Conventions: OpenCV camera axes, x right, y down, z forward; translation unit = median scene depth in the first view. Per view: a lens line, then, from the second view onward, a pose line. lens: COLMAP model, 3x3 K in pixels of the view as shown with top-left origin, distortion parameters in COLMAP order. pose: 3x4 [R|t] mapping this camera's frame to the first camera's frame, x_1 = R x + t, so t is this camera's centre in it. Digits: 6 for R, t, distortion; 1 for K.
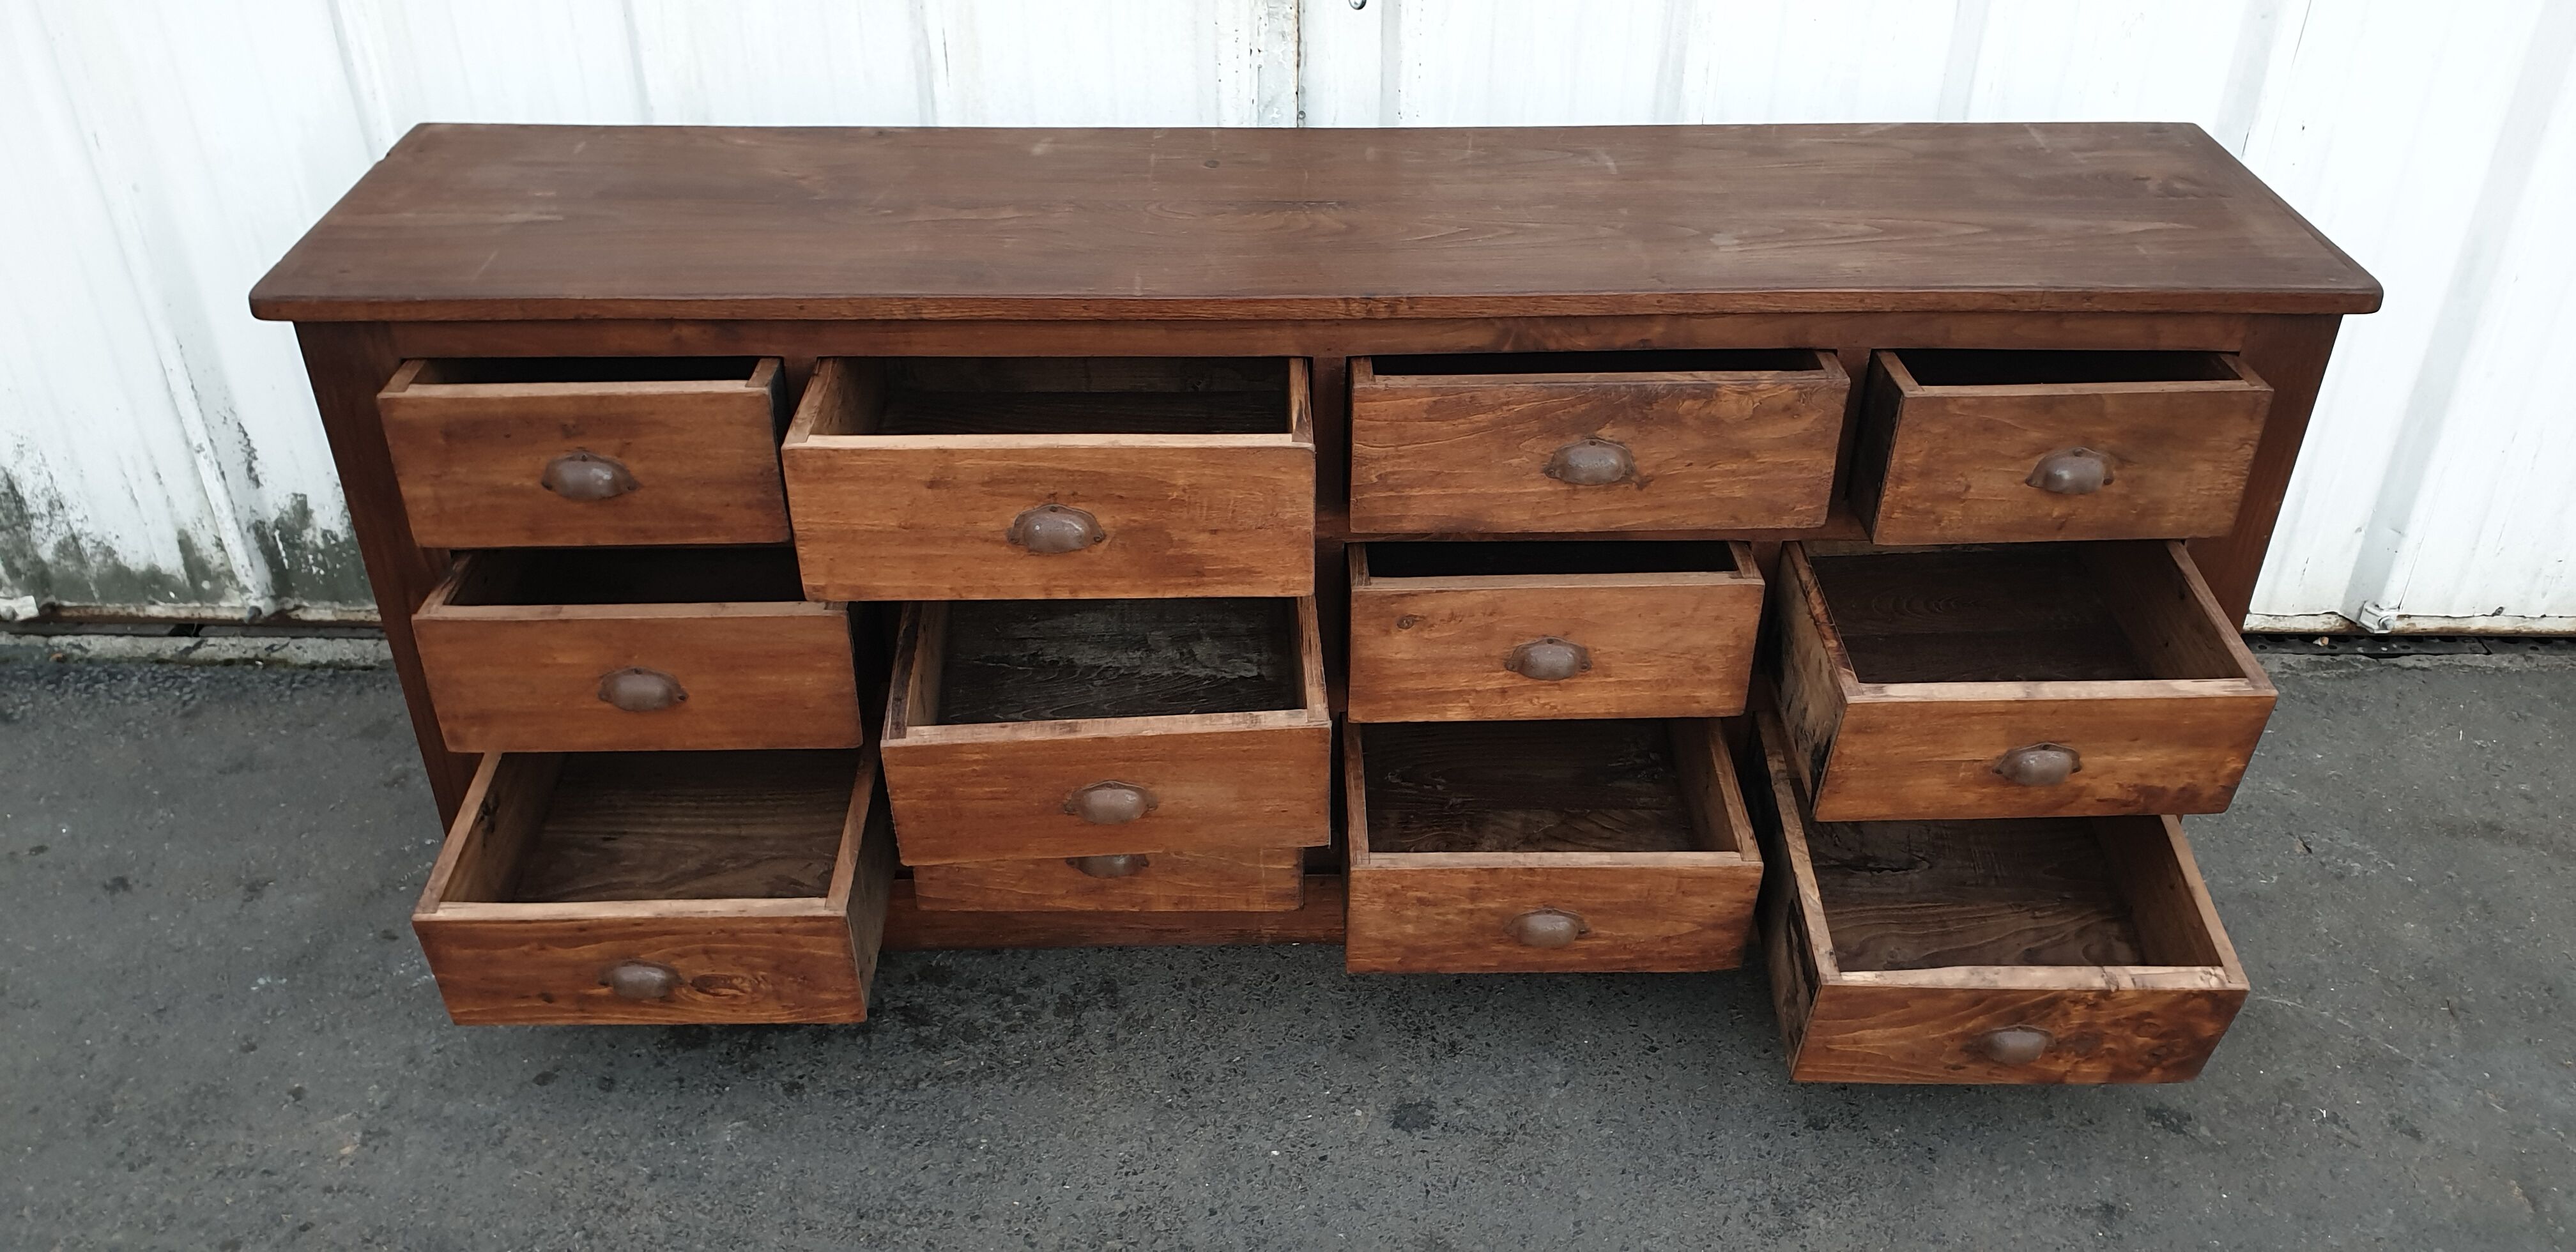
lens RADIAL K [[1974.7, 0, 1306.3], [0, 1974.7, 627.6], [0, 0, 1]] dist [0.025147, 0.002624]
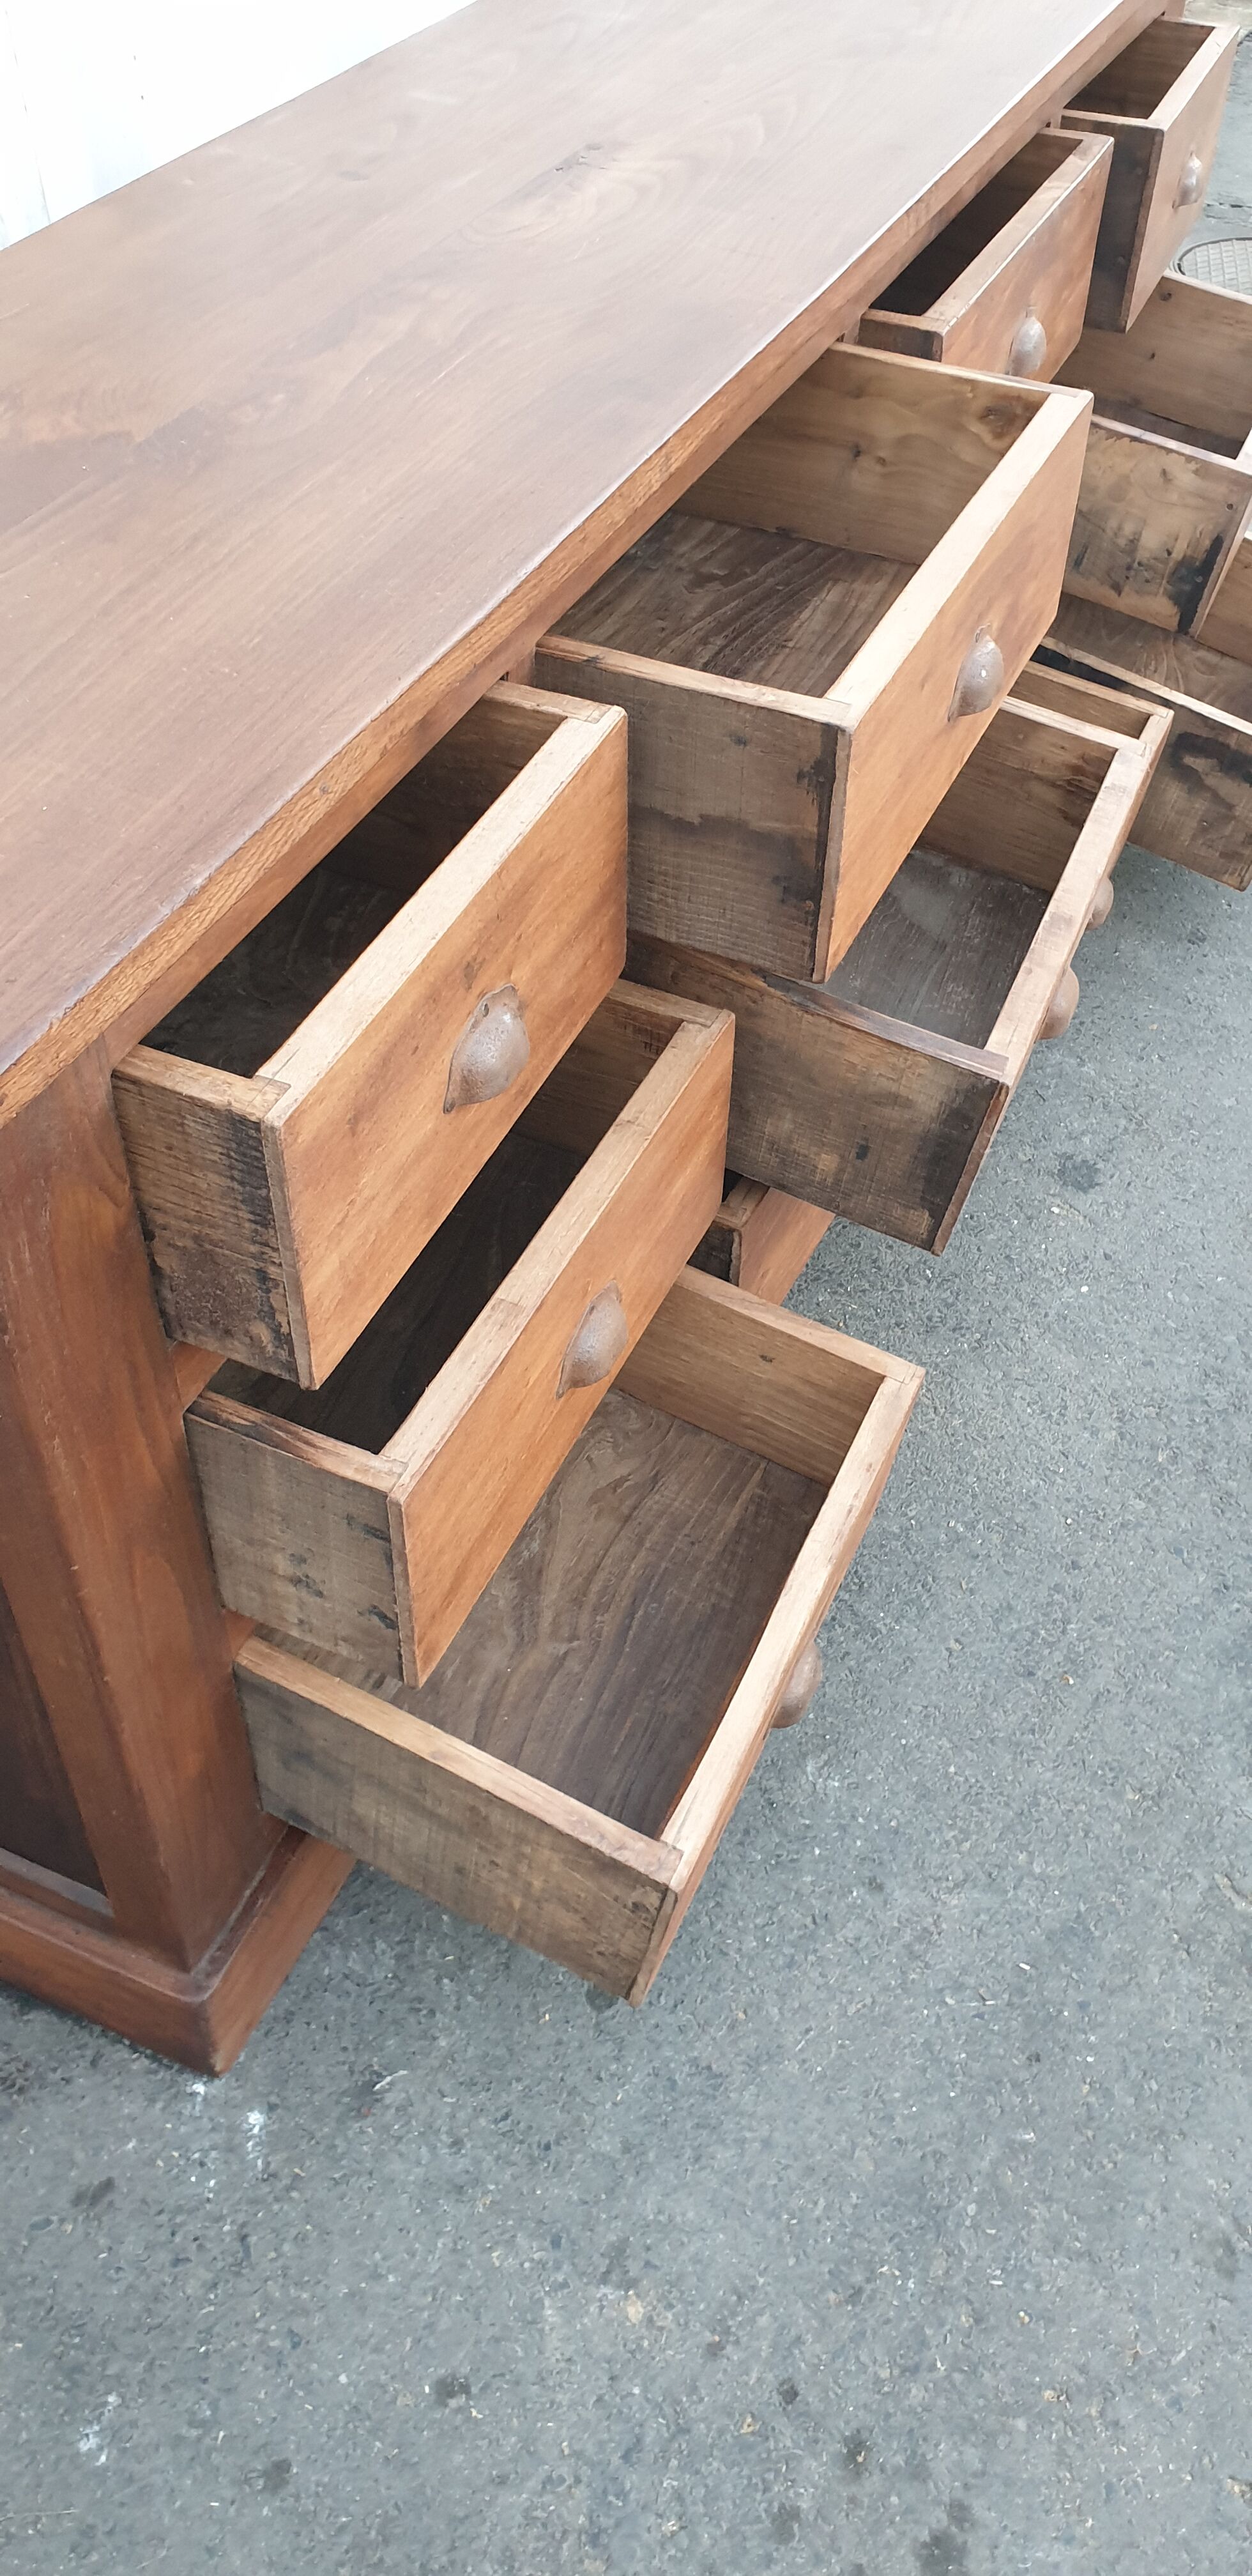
lens RADIAL K [[2003.2, 0, 642.2], [0, 2003.2, 1283.4], [0, 0, 1]] dist [0.001457, 0.052977]
pose [[0.431087, -0.641987, 0.634047, -0.615134], [0.470260, 0.759566, 0.449350, -0.208802], [-0.770078, 0.104458, 0.629340, 0.560607]]
